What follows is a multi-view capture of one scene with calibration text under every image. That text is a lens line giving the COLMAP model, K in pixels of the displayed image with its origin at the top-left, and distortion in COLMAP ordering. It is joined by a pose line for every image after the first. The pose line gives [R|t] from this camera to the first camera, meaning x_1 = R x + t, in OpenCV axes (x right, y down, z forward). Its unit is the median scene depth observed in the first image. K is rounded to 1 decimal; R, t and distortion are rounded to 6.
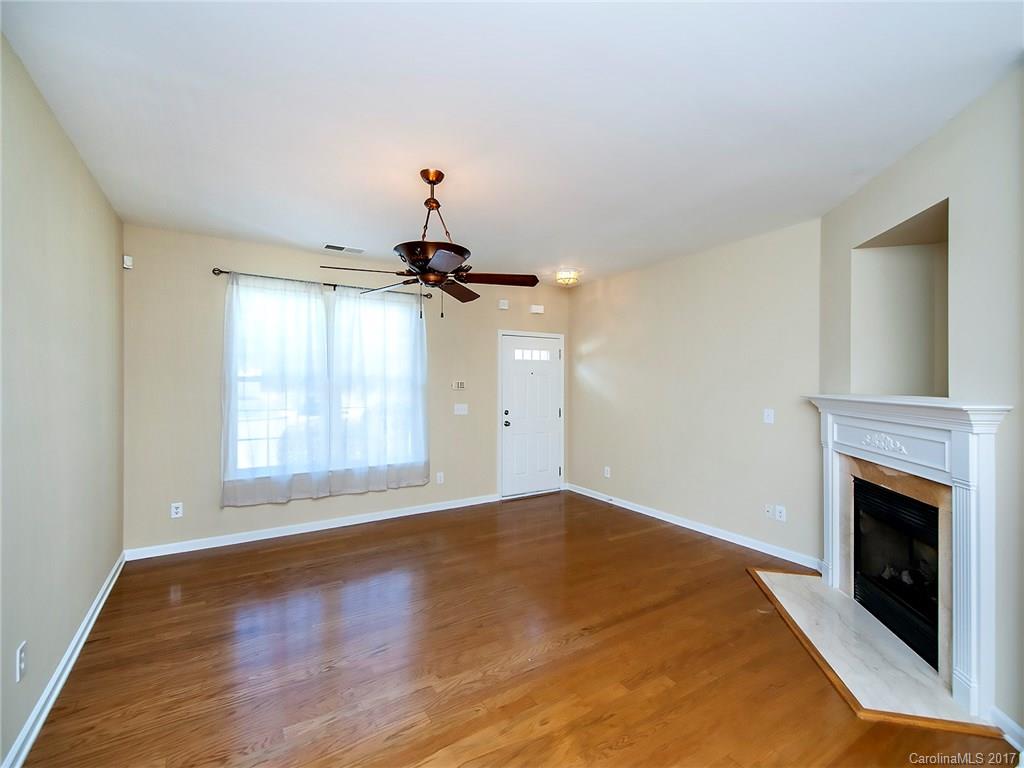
lens RADIAL K [[461.8, 0, 511.3], [0, 461.8, 381.7], [0, 0, 1]] dist [0.021425, -0.000370]
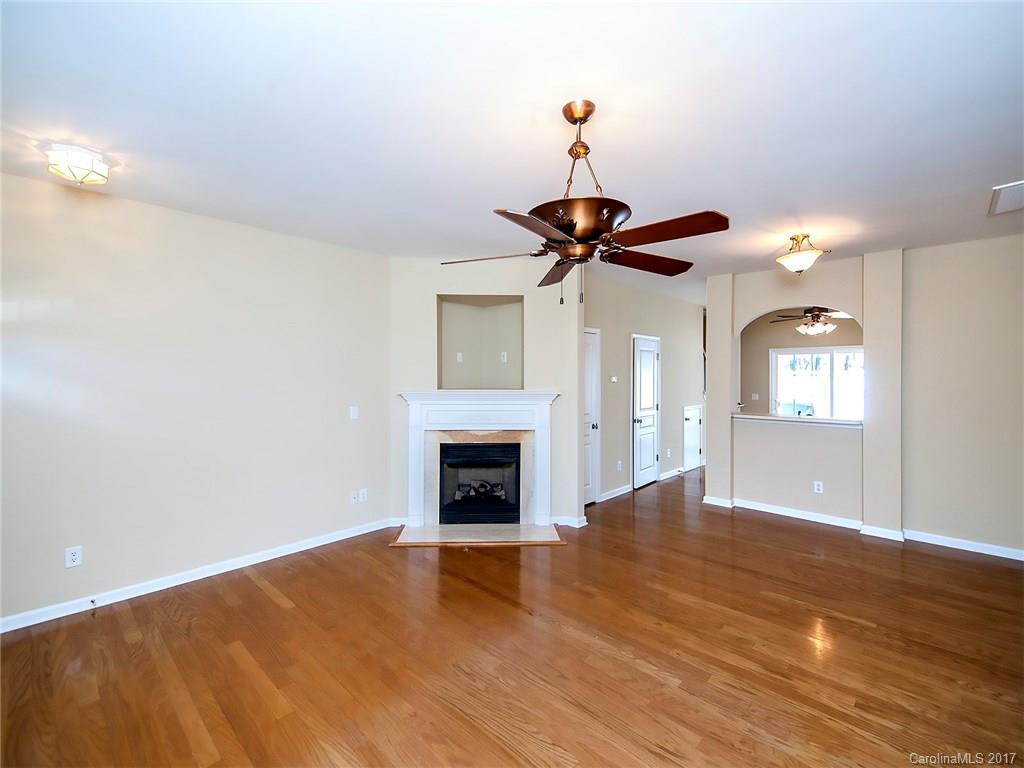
lens RADIAL K [[461.8, 0, 510.2], [0, 461.8, 376.5], [0, 0, 1]] dist [0.021425, -0.000370]
pose [[-0.260238, -0.007222, 0.965517, -0.862211], [-0.005004, 0.999969, 0.006131, -0.027937], [-0.965531, -0.003236, -0.260266, 1.318211]]
